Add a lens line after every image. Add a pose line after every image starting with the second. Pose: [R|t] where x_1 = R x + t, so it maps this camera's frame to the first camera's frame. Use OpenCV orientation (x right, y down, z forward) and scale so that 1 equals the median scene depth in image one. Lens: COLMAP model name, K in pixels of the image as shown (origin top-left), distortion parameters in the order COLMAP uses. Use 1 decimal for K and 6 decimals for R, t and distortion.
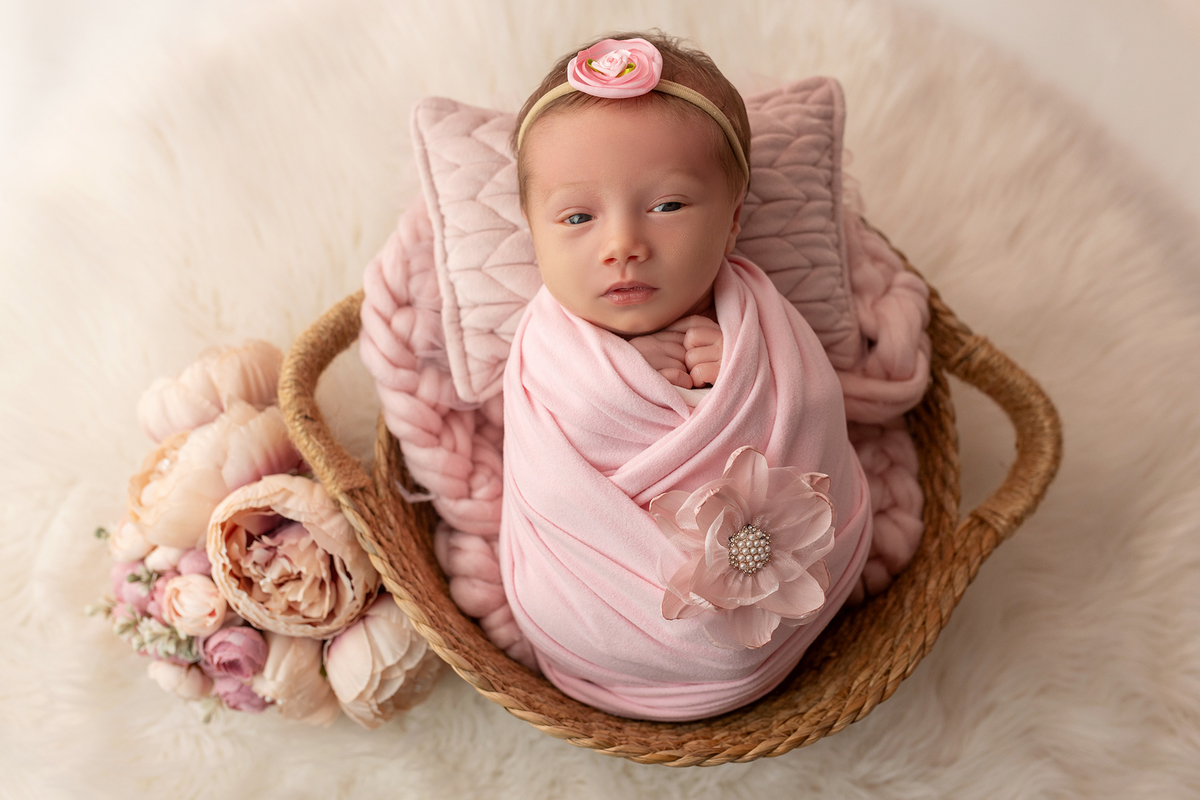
lens RADIAL K [[1198.1, 0, 600.0], [0, 1198.1, 400.0], [0, 0, 1]] dist [0.007099, -0.018039]
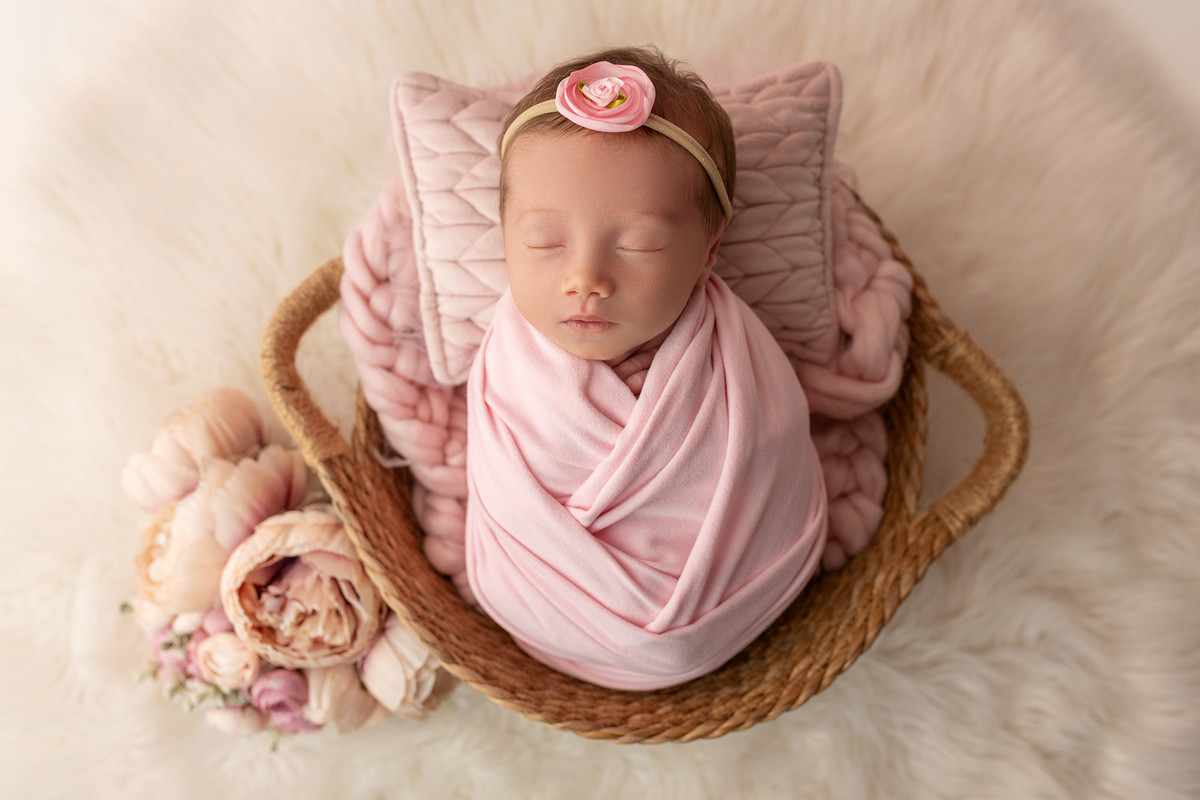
lens RADIAL K [[1198.1, 0, 600.0], [0, 1198.1, 400.0], [0, 0, 1]] dist [0.007099, -0.018039]
pose [[0.997720, 0.061574, -0.027630, 0.052295], [-0.054193, 0.974940, 0.215769, -0.209656], [0.040223, -0.213779, 0.976054, 0.004407]]
